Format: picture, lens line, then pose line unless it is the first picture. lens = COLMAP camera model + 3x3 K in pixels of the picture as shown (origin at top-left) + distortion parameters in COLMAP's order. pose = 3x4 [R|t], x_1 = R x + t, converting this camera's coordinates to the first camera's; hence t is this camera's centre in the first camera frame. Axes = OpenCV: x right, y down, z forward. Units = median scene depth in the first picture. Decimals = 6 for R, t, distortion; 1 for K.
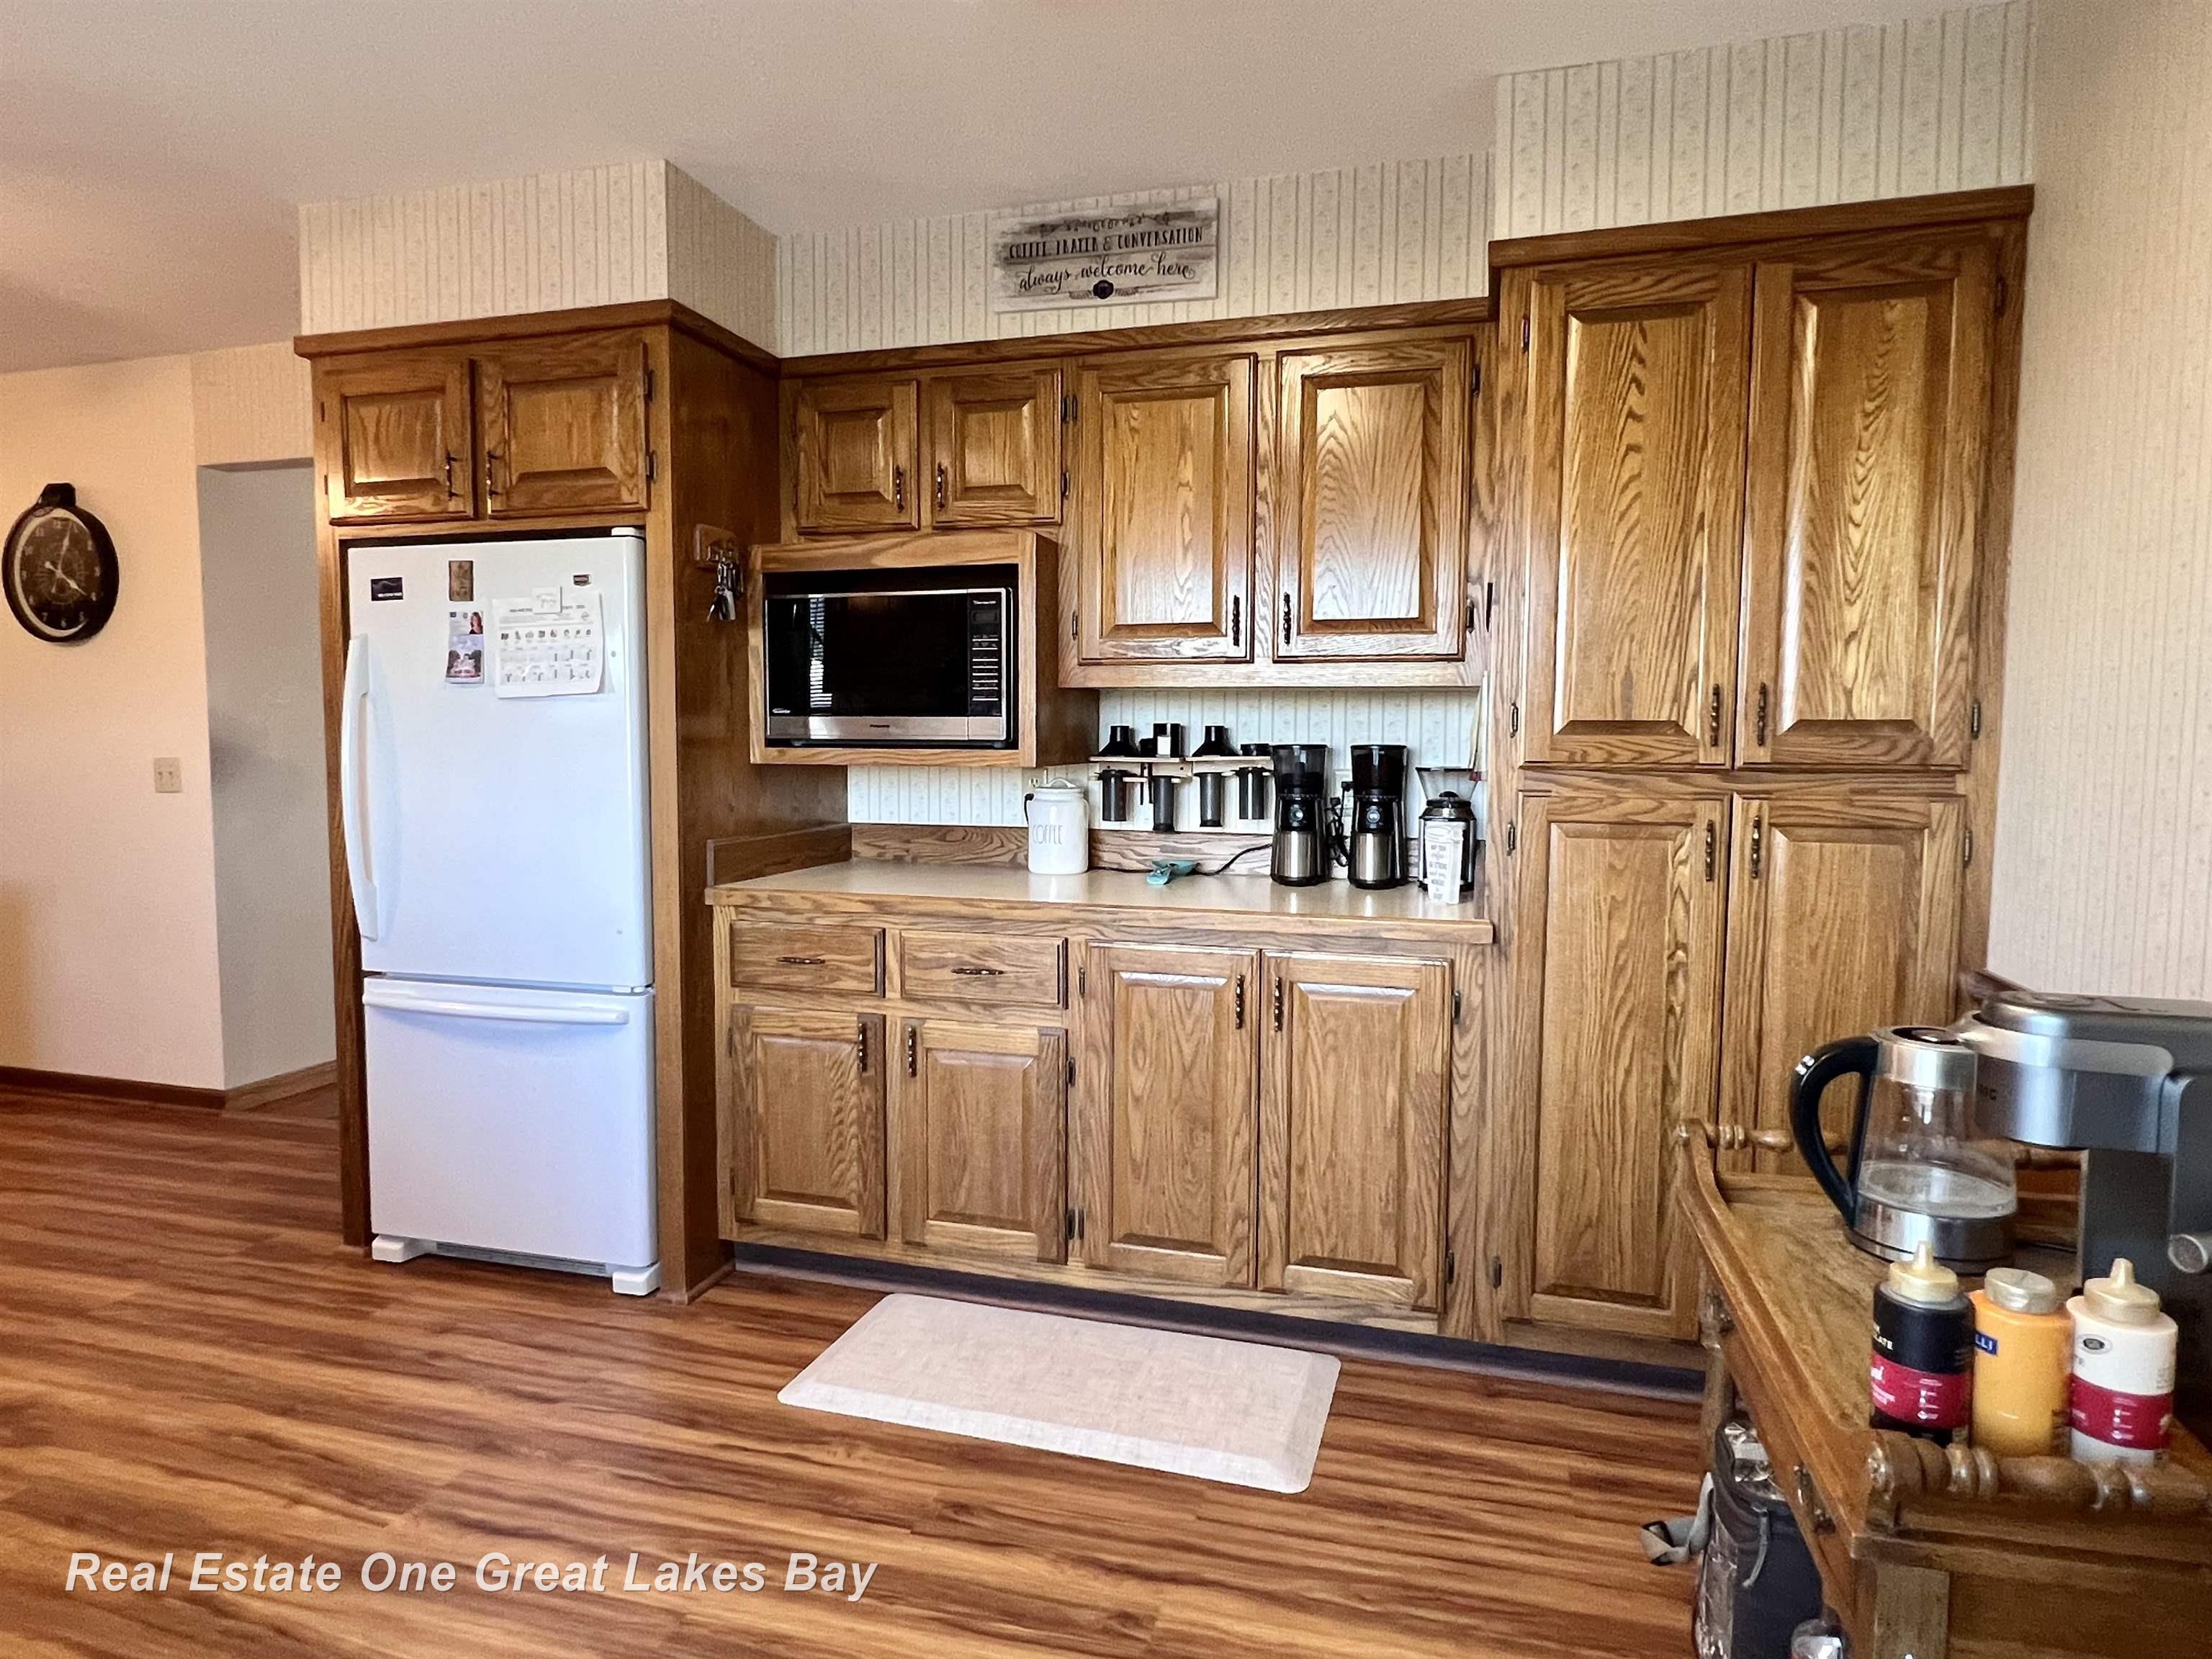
lens RADIAL K [[1286.6, 0, 1106.0], [0, 1286.6, 829.5], [0, 0, 1]] dist [-0.000113, 0.000817]
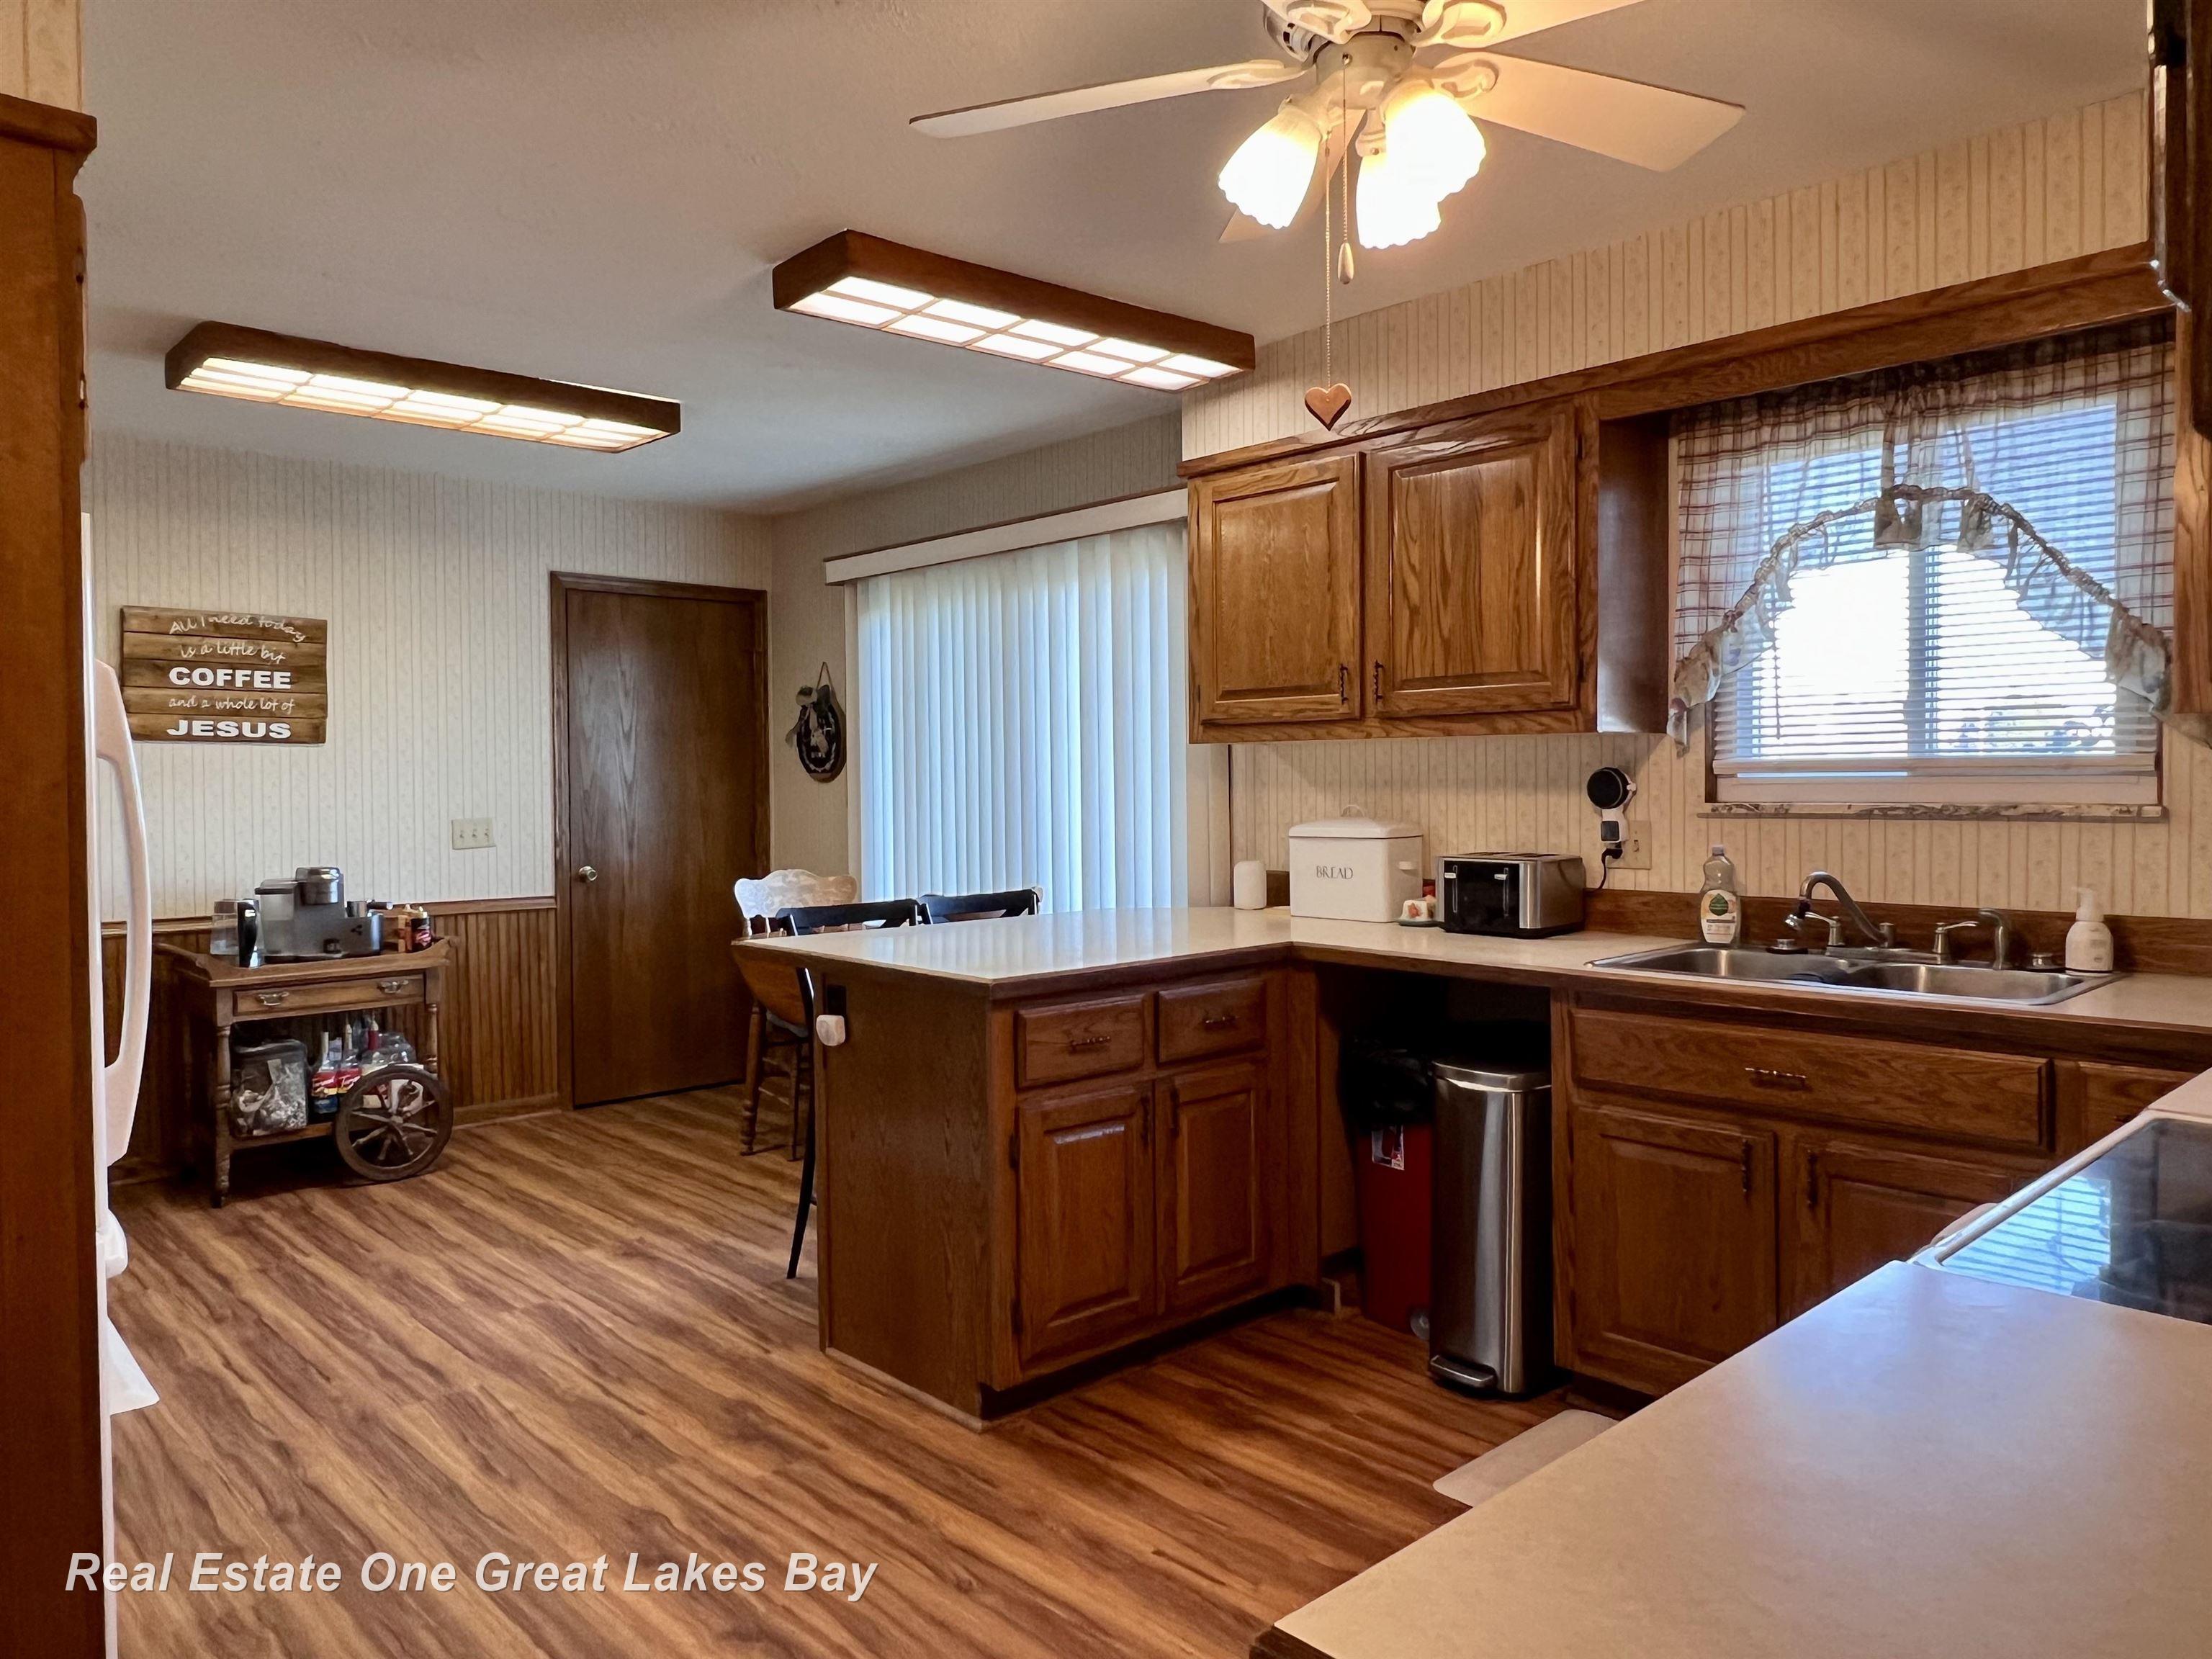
lens RADIAL K [[1485.4, 0, 1106.0], [0, 1485.4, 829.5], [0, 0, 1]] dist [-0.005674, -0.003602]
pose [[-0.860999, -0.015955, 0.508357, -1.724765], [0.036601, 0.994973, 0.093217, -0.149338], [-0.507289, 0.098866, -0.856086, 1.752249]]
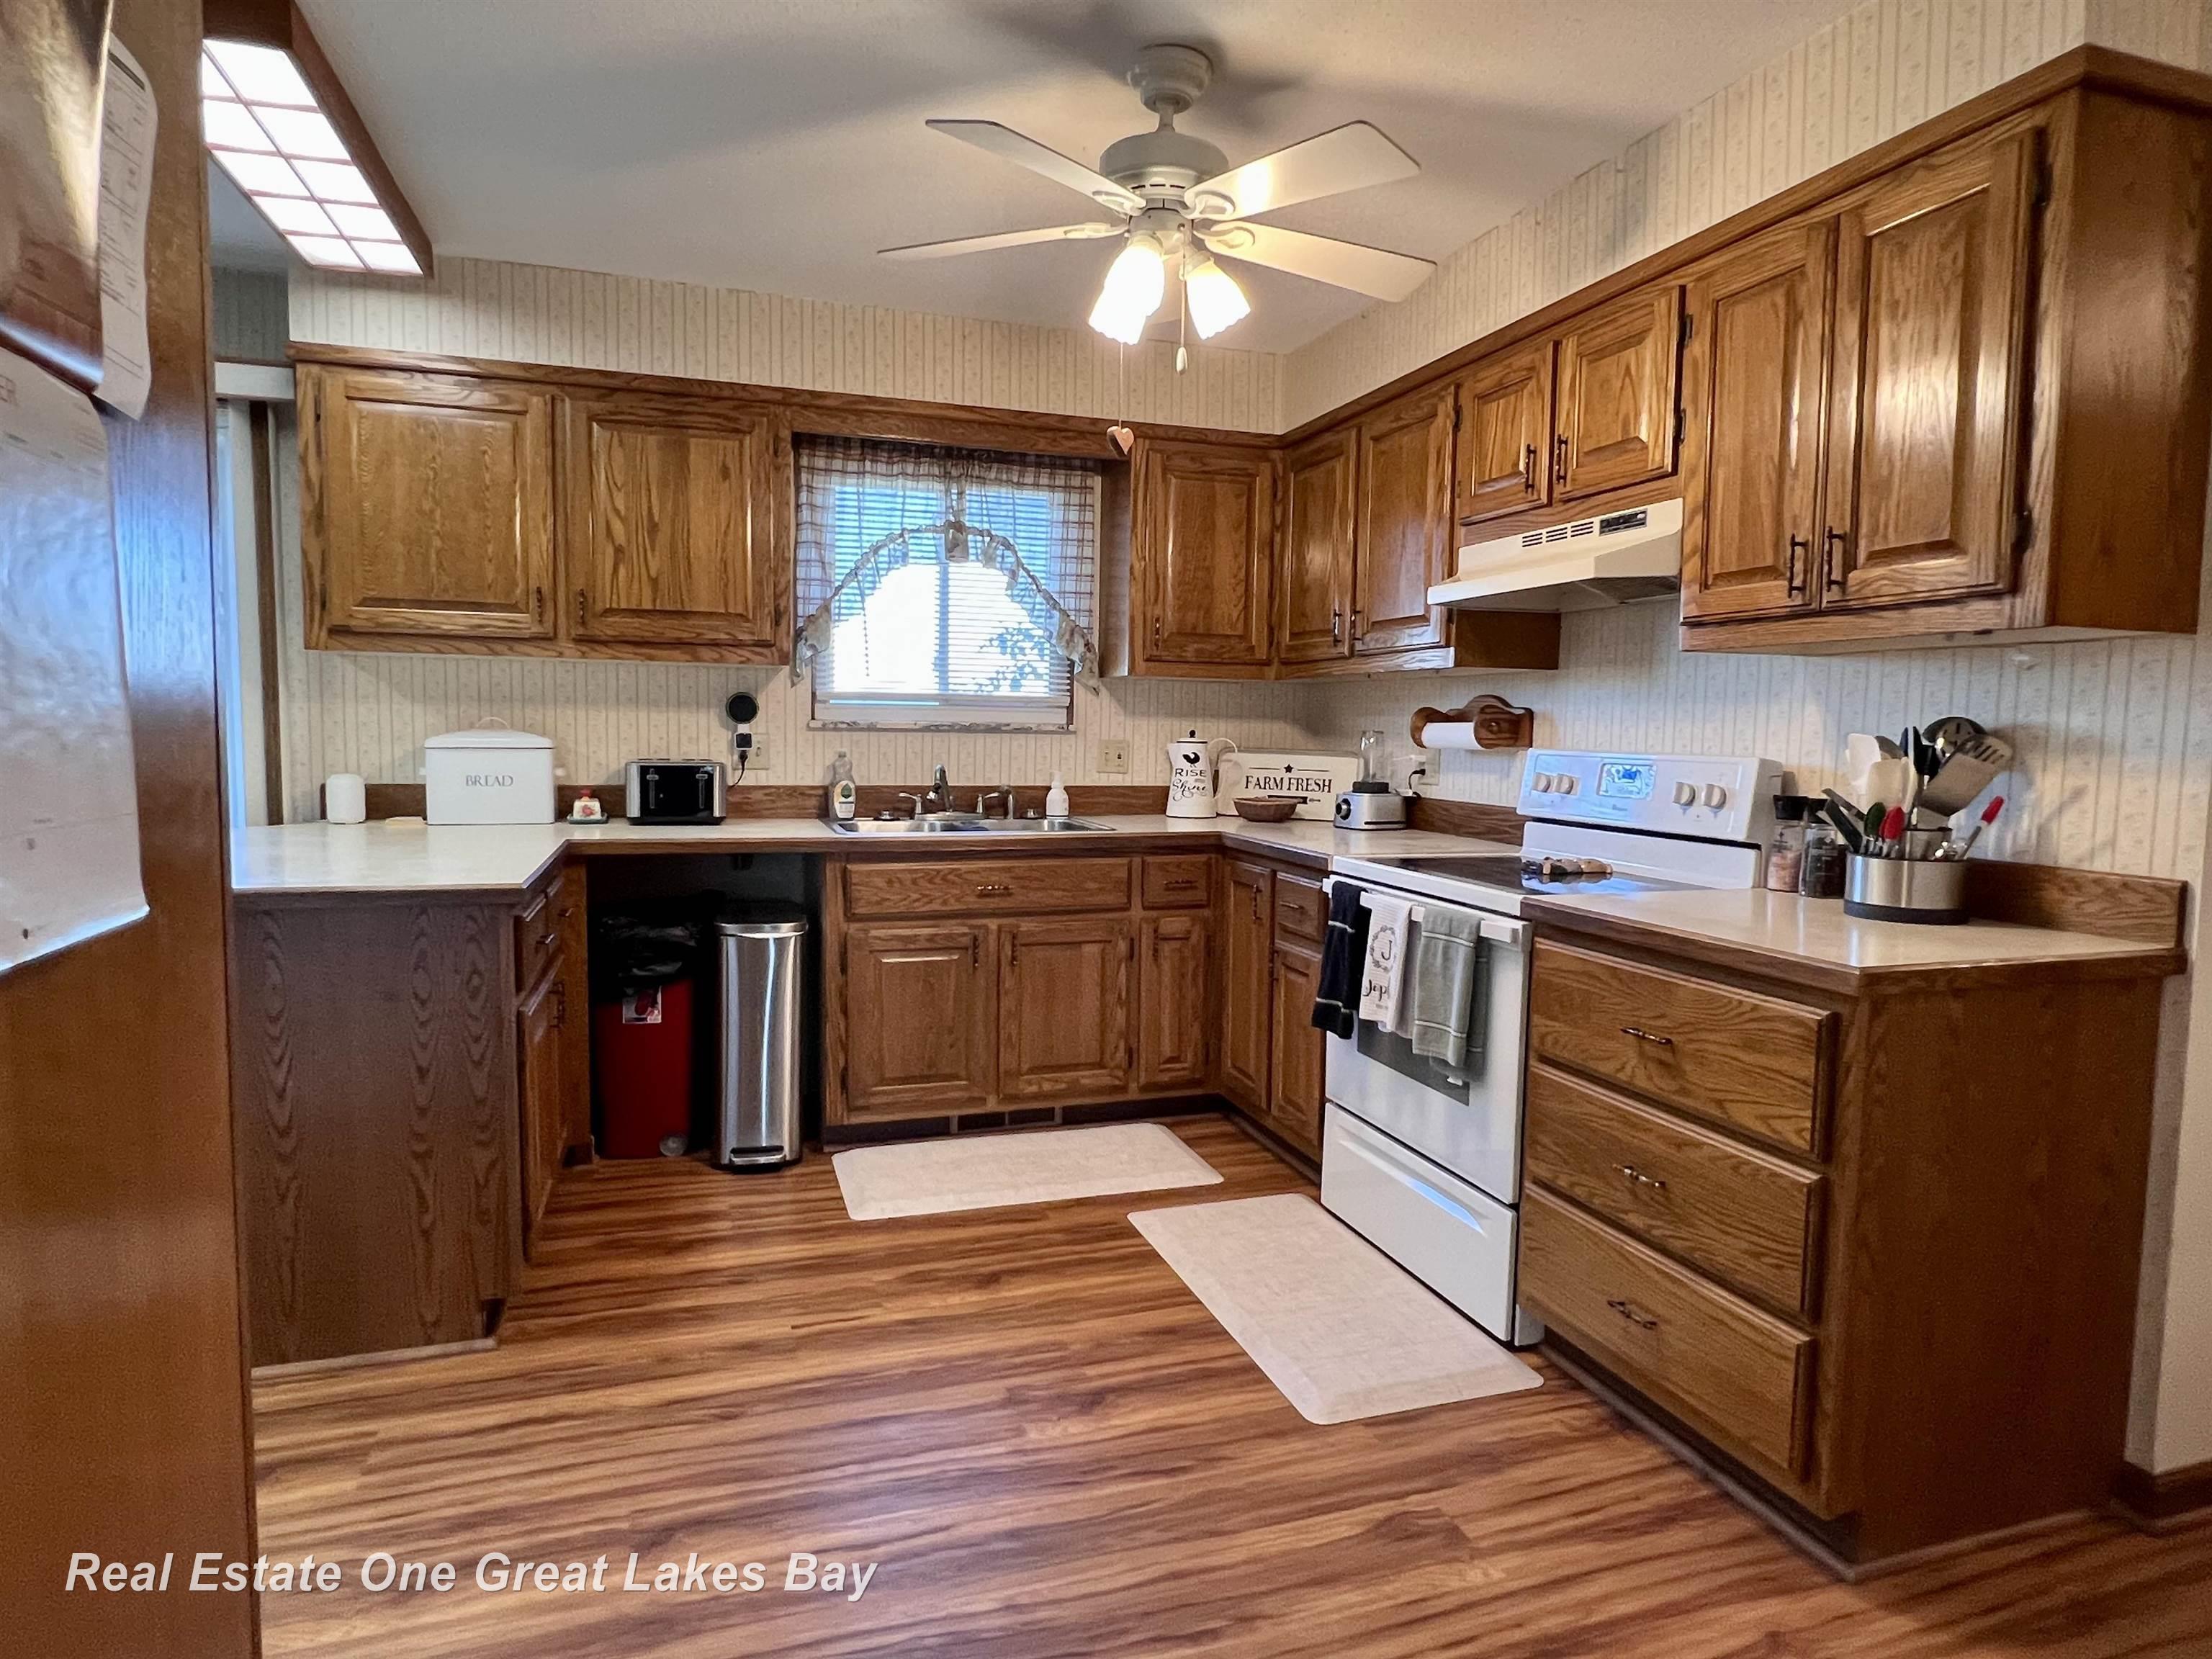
lens RADIAL K [[1243.6, 0, 1106.0], [0, 1243.6, 829.5], [0, 0, 1]] dist [-0.001508, -0.000025]
pose [[-0.822505, 0.026644, -0.568134, -0.821331], [-0.060031, 0.989256, 0.133301, -0.120691], [0.565581, 0.143747, -0.812068, 1.845410]]
